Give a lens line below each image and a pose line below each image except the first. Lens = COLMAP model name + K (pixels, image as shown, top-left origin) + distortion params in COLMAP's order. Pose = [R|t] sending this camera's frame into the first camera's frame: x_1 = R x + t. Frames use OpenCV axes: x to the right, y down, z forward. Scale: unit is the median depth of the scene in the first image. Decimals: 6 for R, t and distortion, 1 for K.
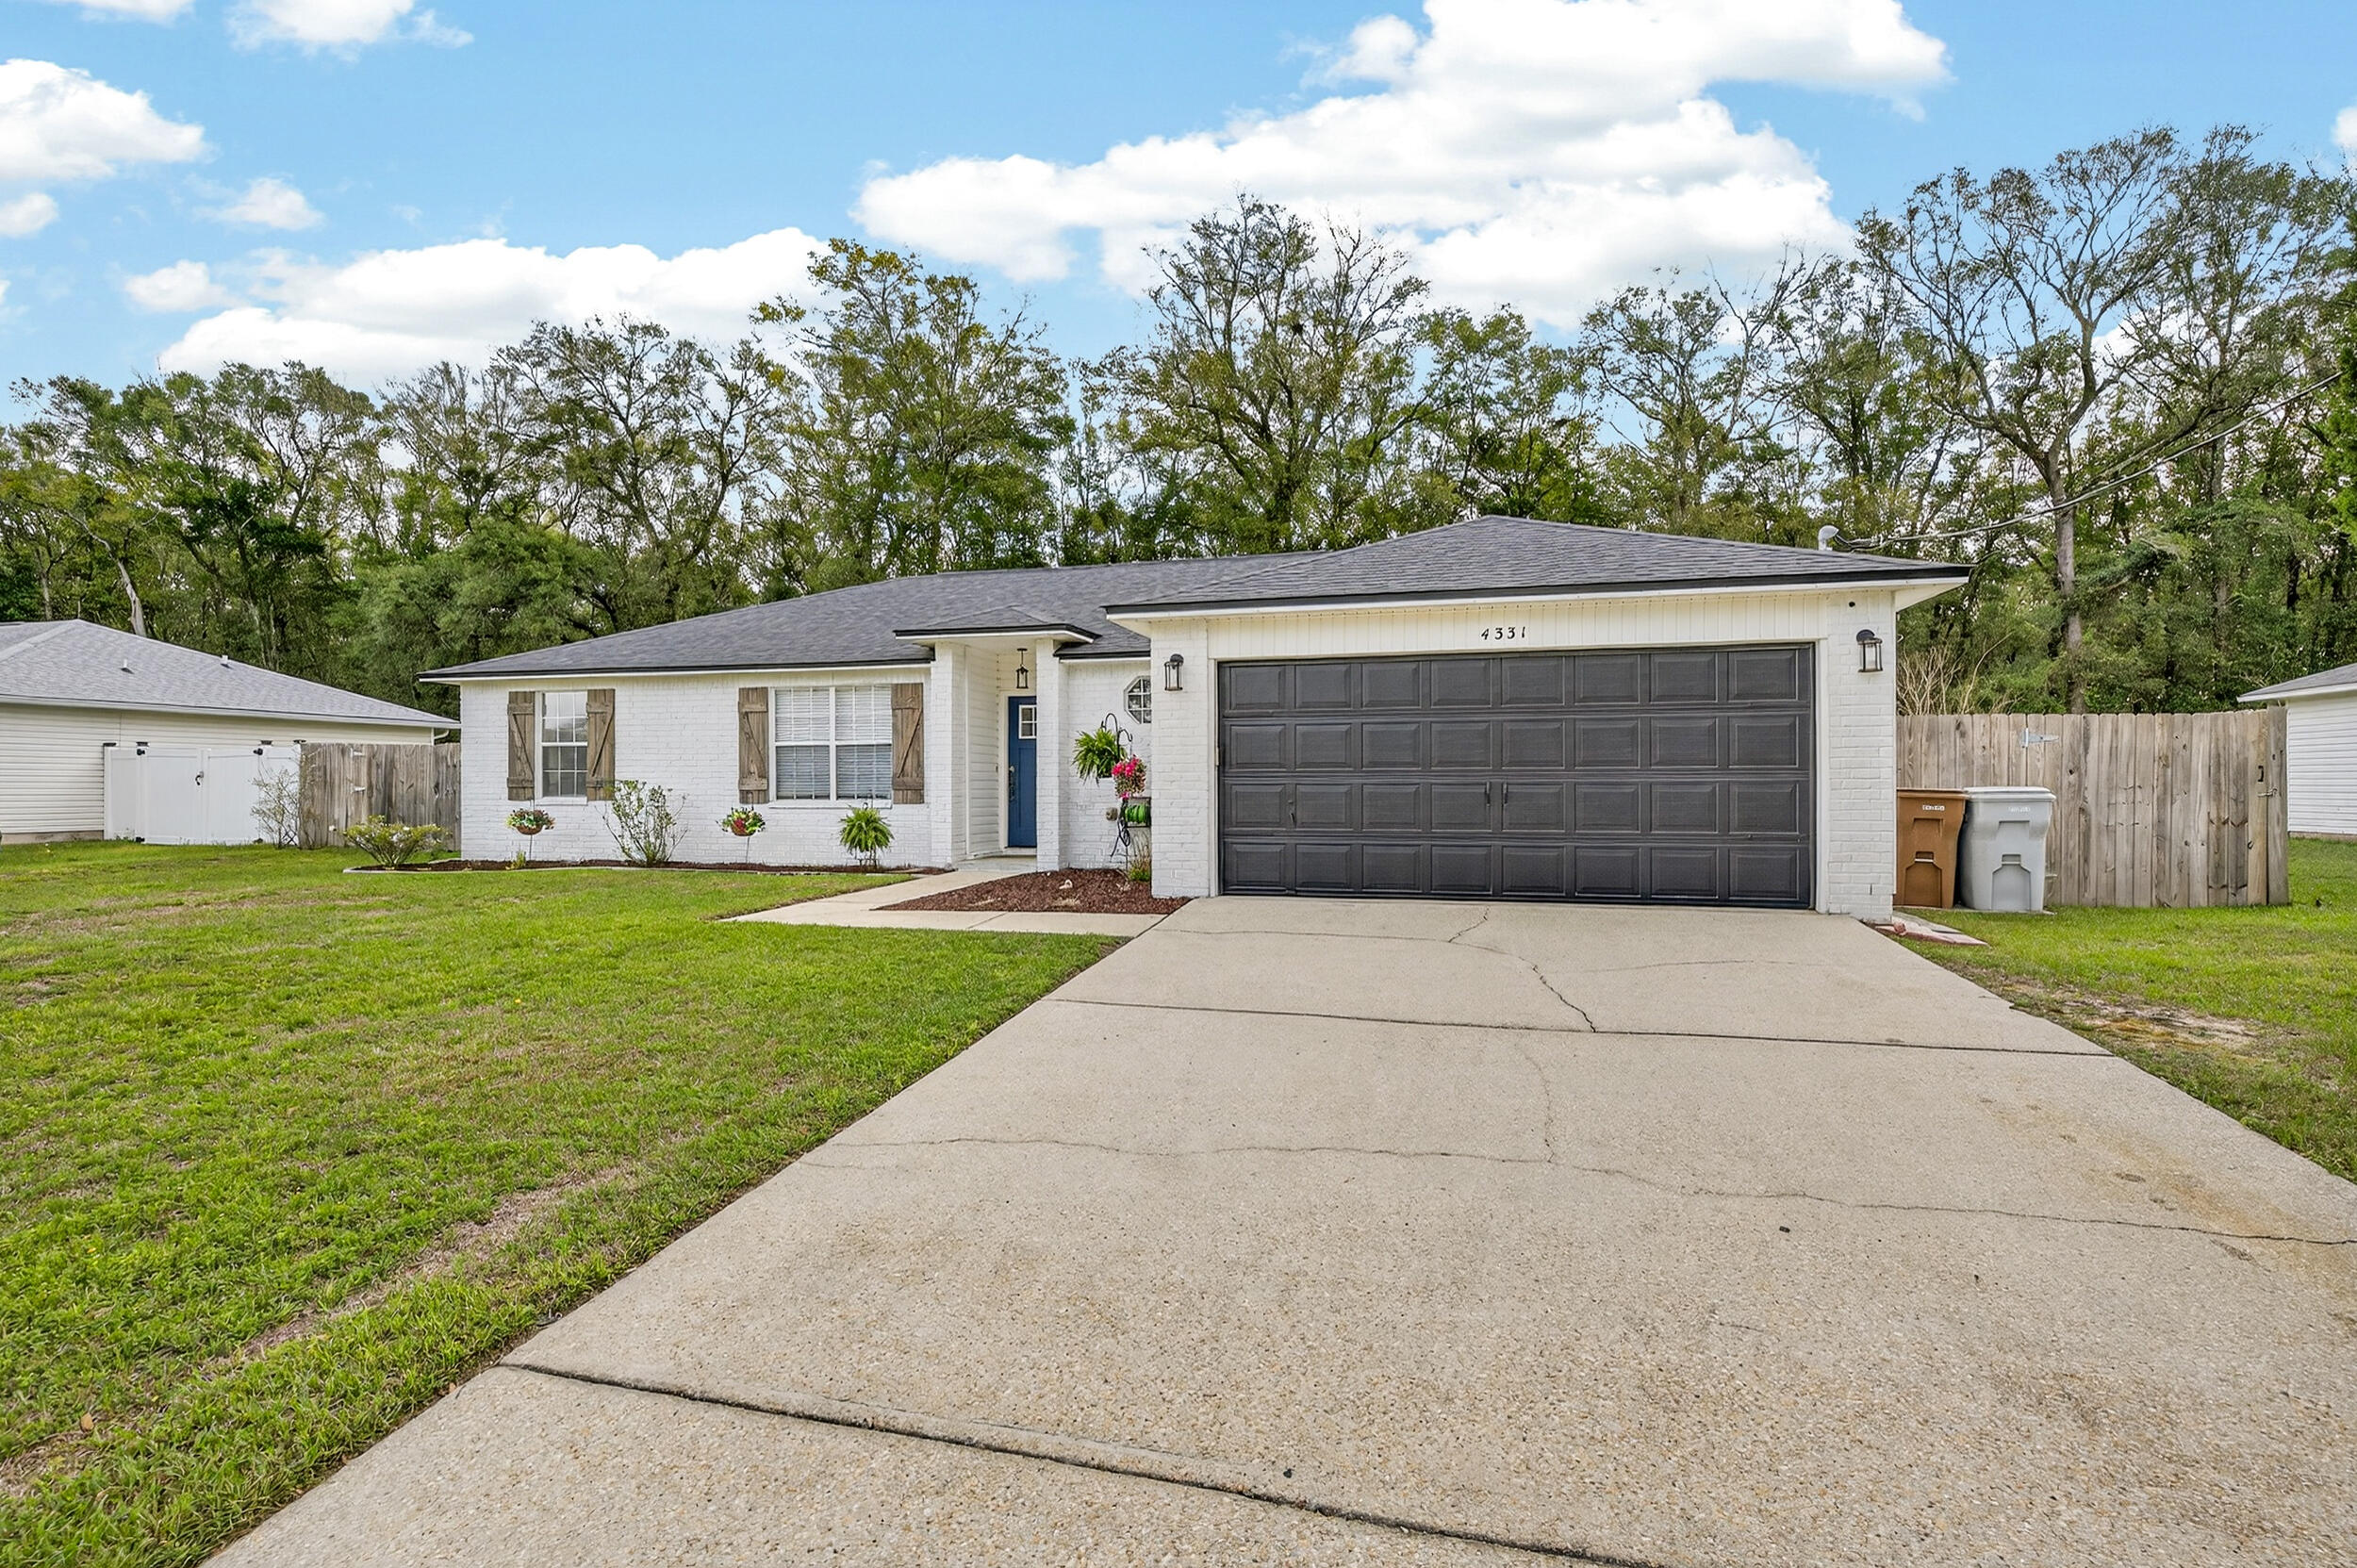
lens RADIAL K [[981.0, 0, 1137.4], [0, 981.0, 788.3], [0, 0, 1]] dist [0.010032, 0.000086]
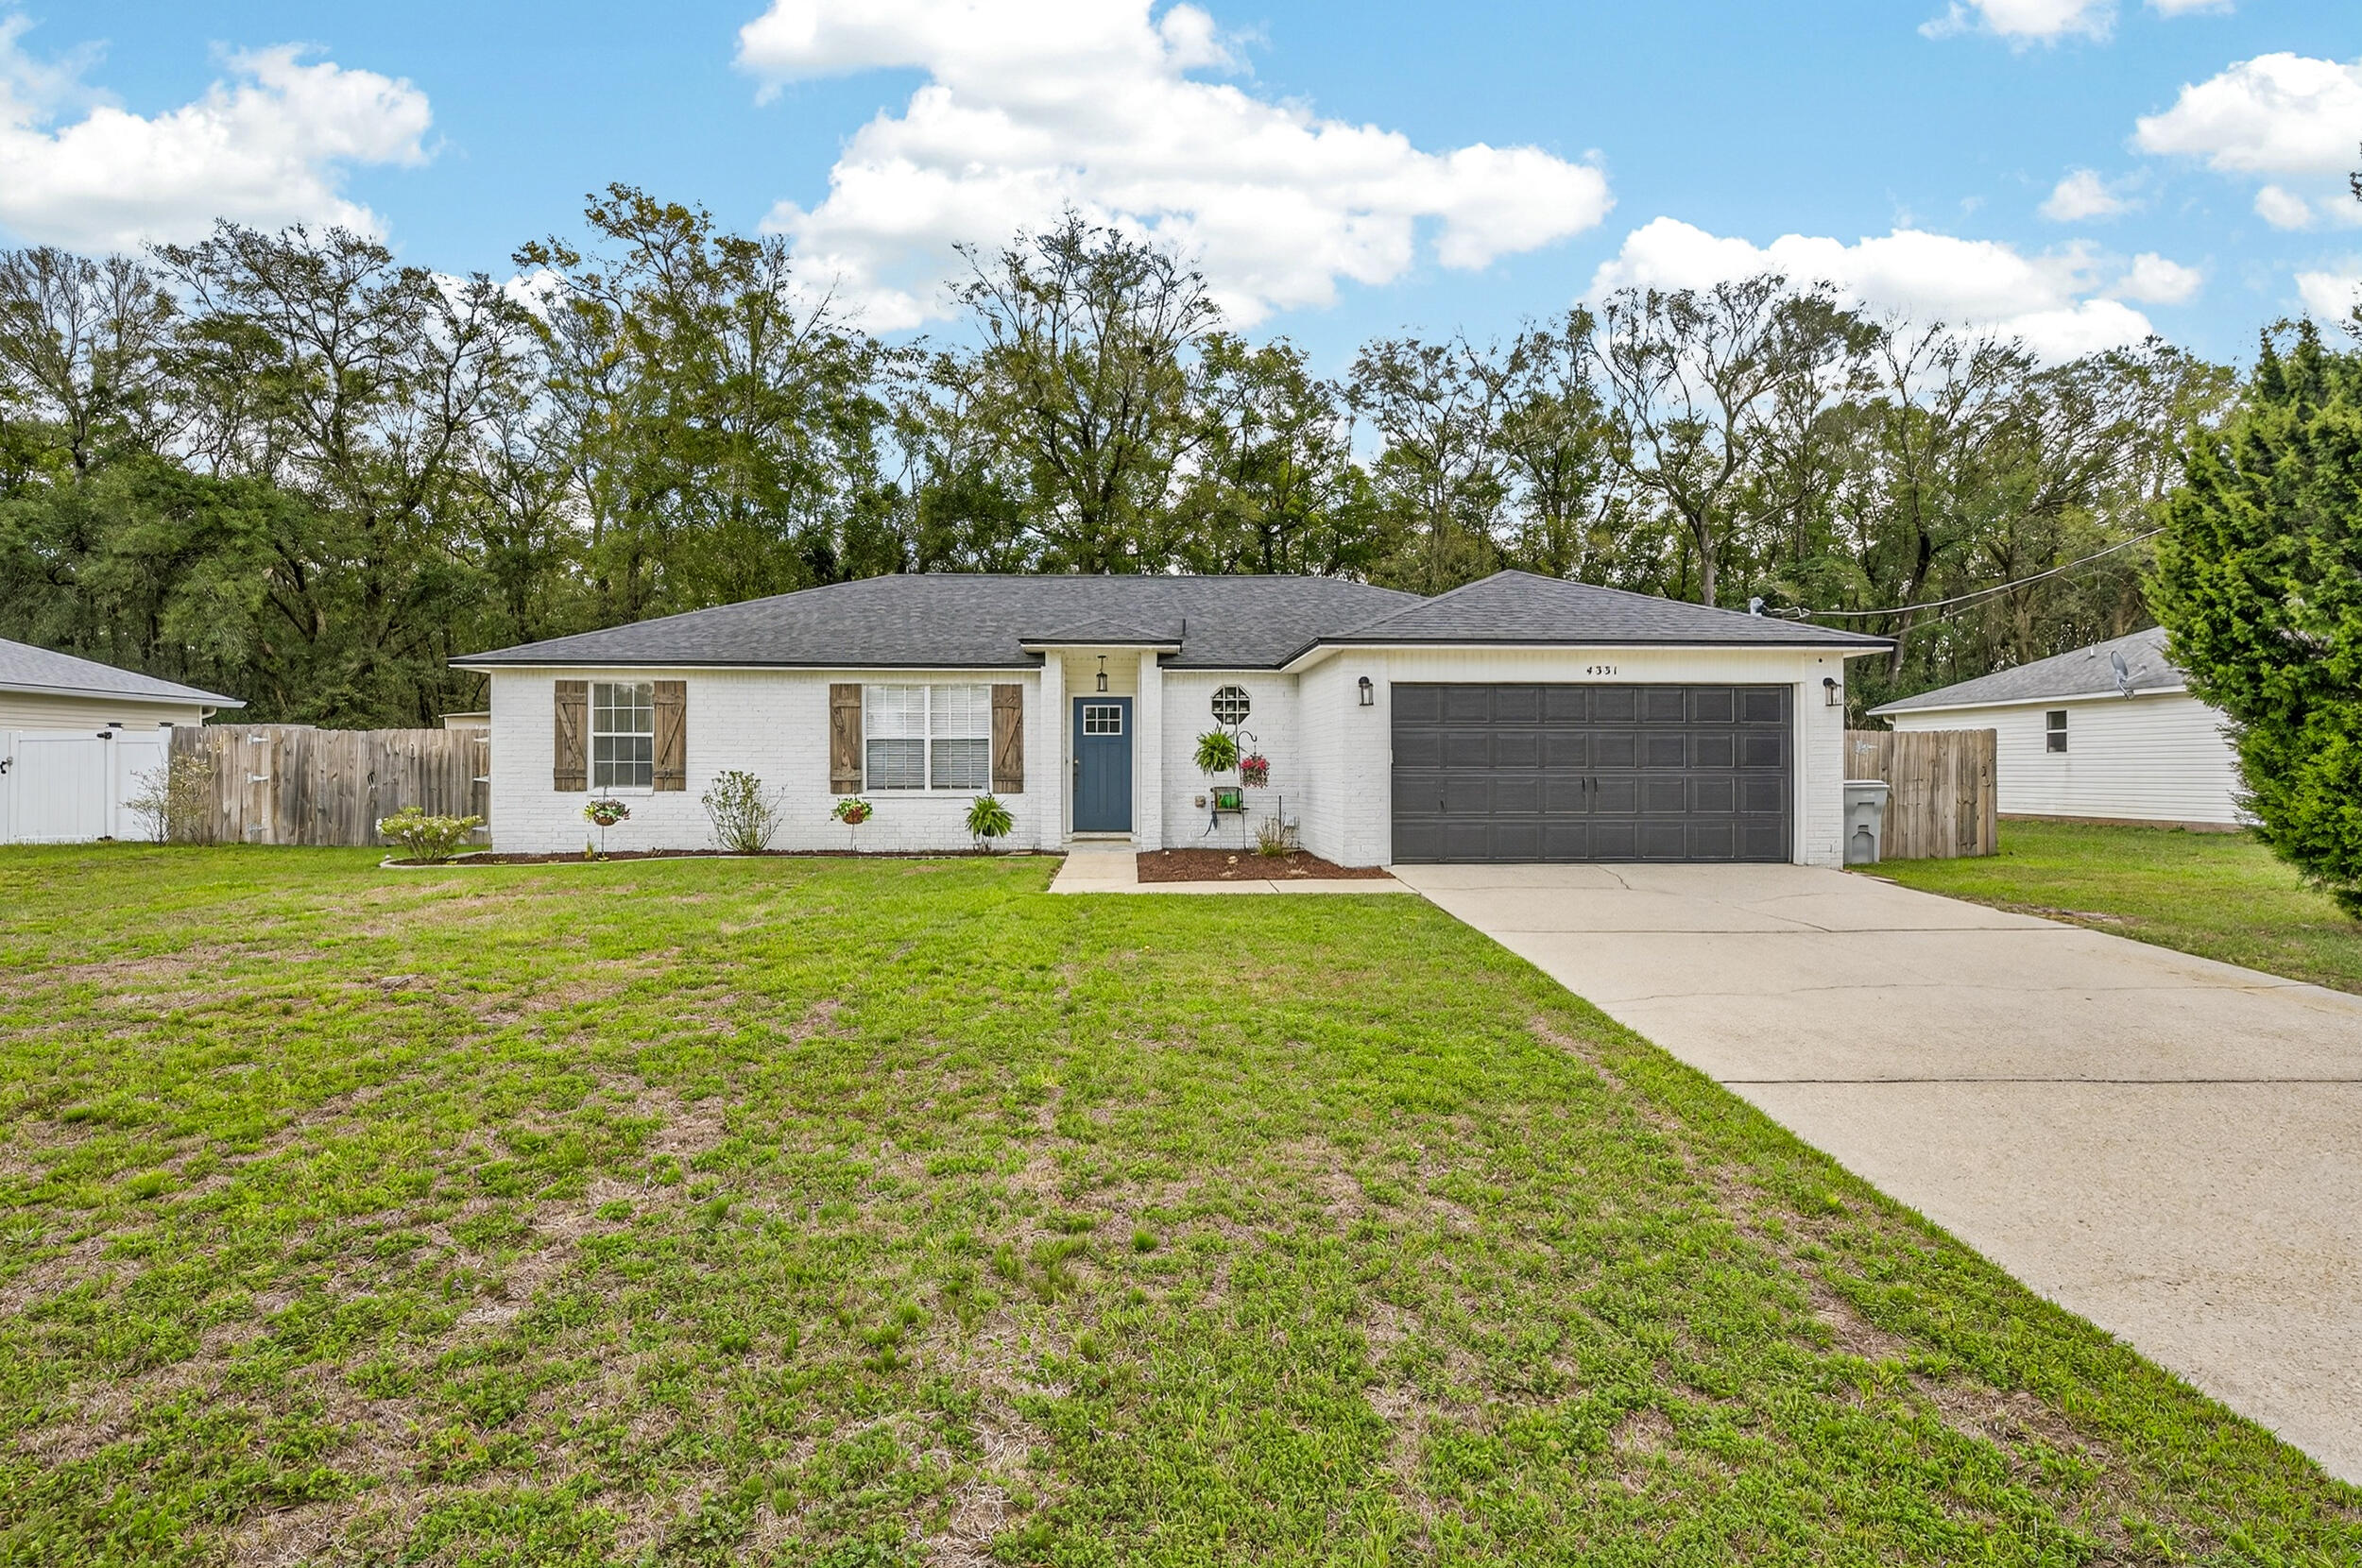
lens RADIAL K [[945.9, 0, 1182.7], [0, 945.9, 772.8], [0, 0, 1]] dist [0.013356, 0.000467]
pose [[0.967805, 0.001767, 0.251694, -0.298445], [-0.001014, 0.999995, -0.003118, -0.004058], [-0.251698, 0.002762, 0.967802, -0.082957]]
